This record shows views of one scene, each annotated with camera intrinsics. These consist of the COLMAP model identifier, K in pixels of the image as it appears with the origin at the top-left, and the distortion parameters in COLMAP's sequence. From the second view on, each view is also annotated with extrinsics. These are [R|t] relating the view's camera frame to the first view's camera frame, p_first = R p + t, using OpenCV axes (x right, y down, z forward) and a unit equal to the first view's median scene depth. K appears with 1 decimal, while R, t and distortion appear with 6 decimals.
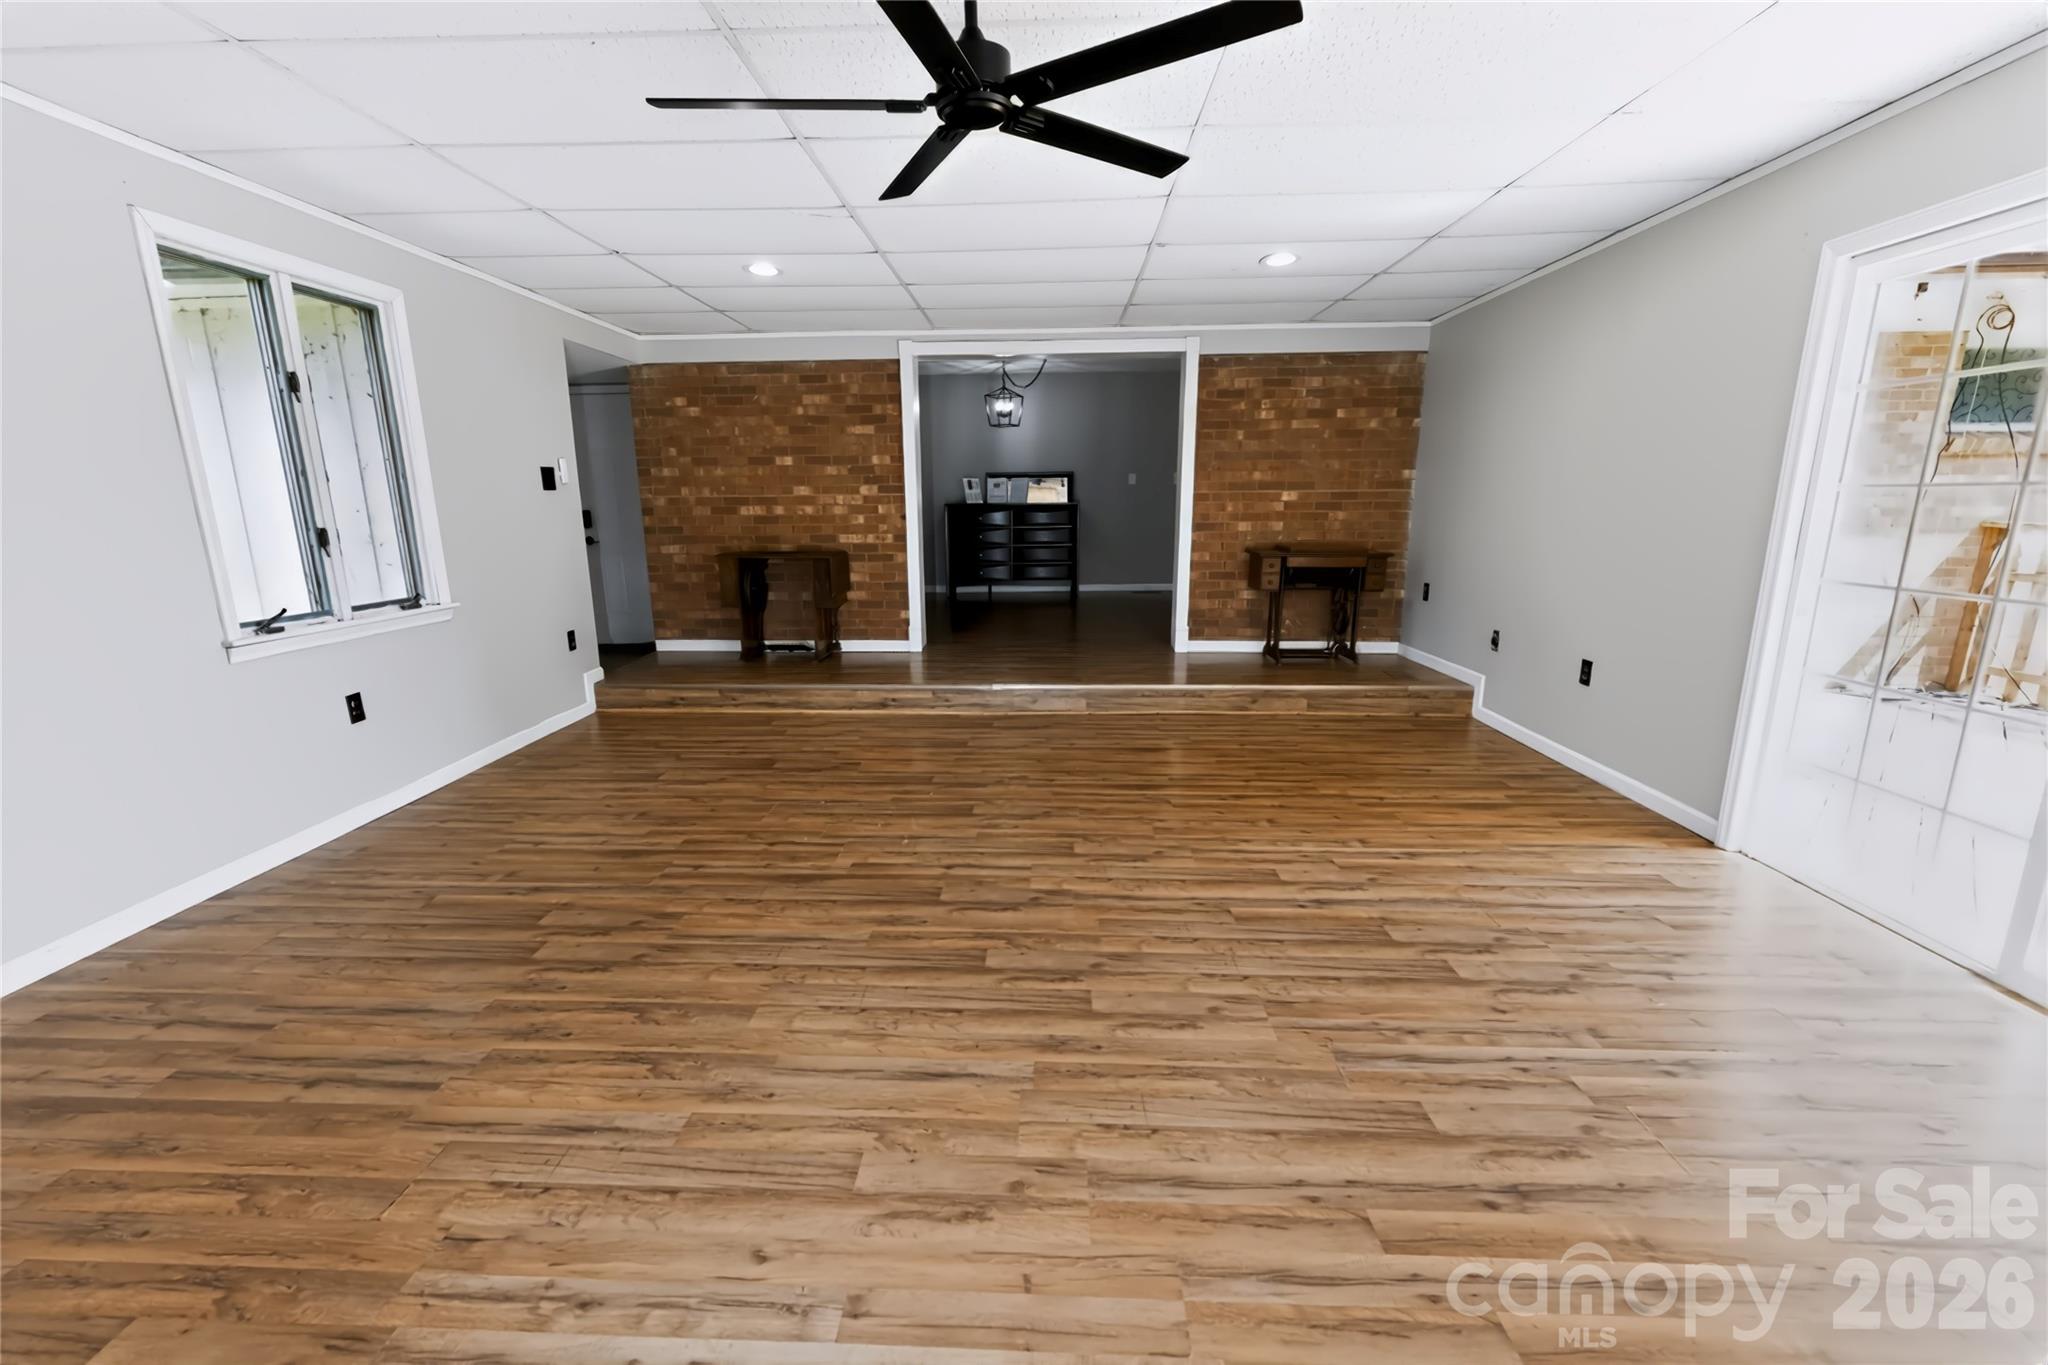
lens RADIAL K [[827.6, 0, 1011.3], [0, 827.6, 687.8], [0, 0, 1]] dist [0.006283, -0.004017]
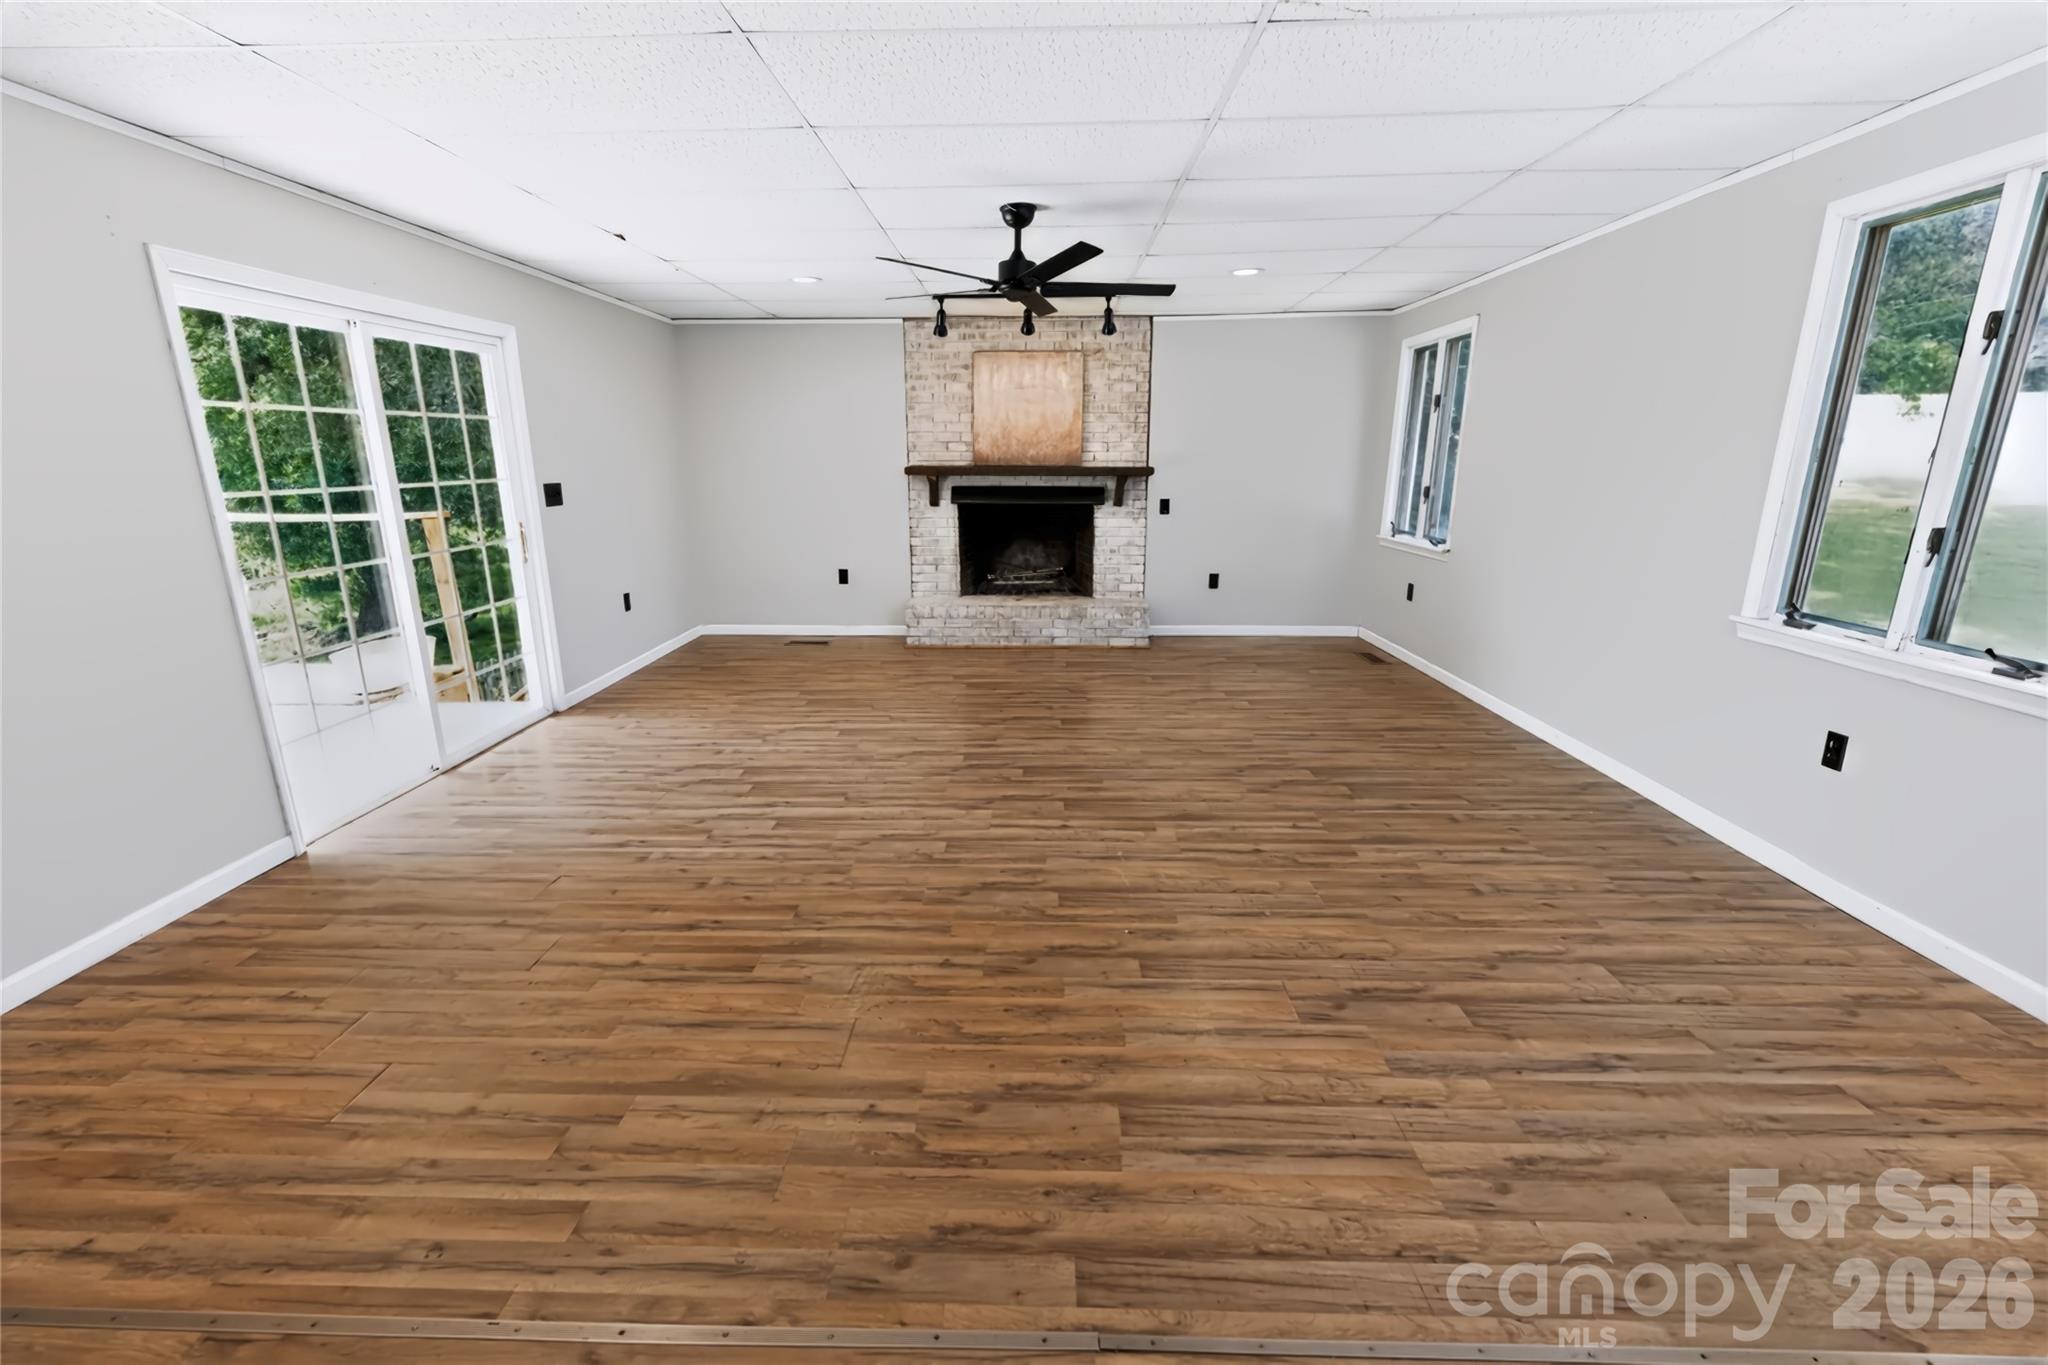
lens RADIAL K [[880.9, 0, 1018.1], [0, 880.9, 686.1], [0, 0, 1]] dist [0.000830, -0.000098]
pose [[-0.999730, 0.020033, -0.011811, -0.001982], [0.012210, 0.884389, 0.466591, -0.298352], [0.019793, 0.466321, -0.884394, 1.171875]]
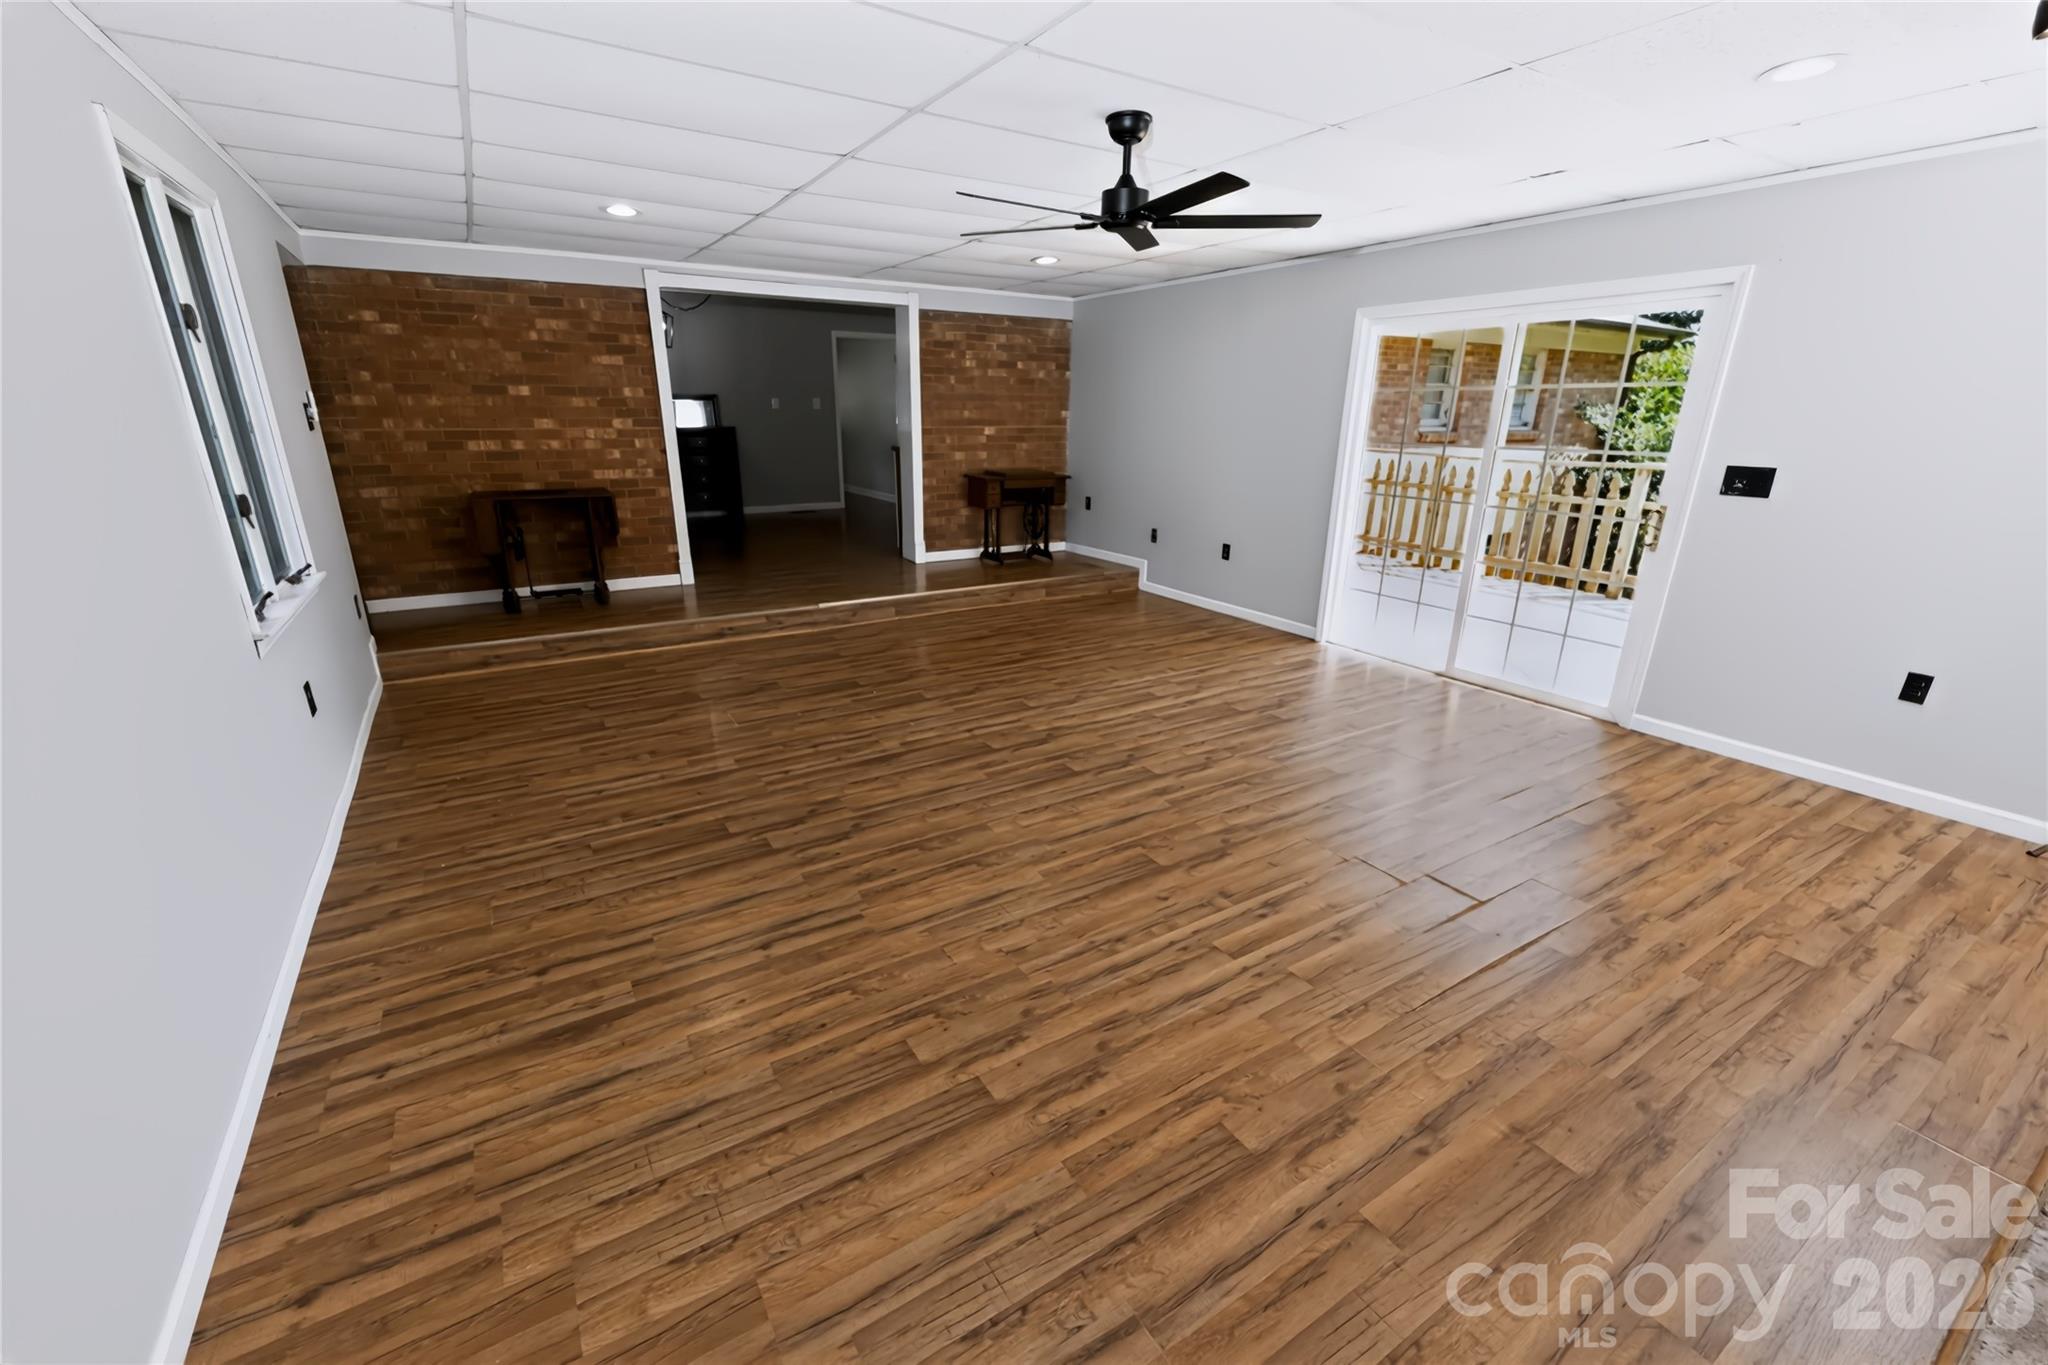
lens RADIAL K [[817.5, 0, 1002.3], [0, 817.5, 686.7], [0, 0, 1]] dist [0.000962, -0.000309]
pose [[0.833984, -0.164454, 0.526712, -0.435539], [0.107420, 0.984679, 0.137359, -0.020051], [-0.541232, -0.057976, 0.838872, -0.090316]]
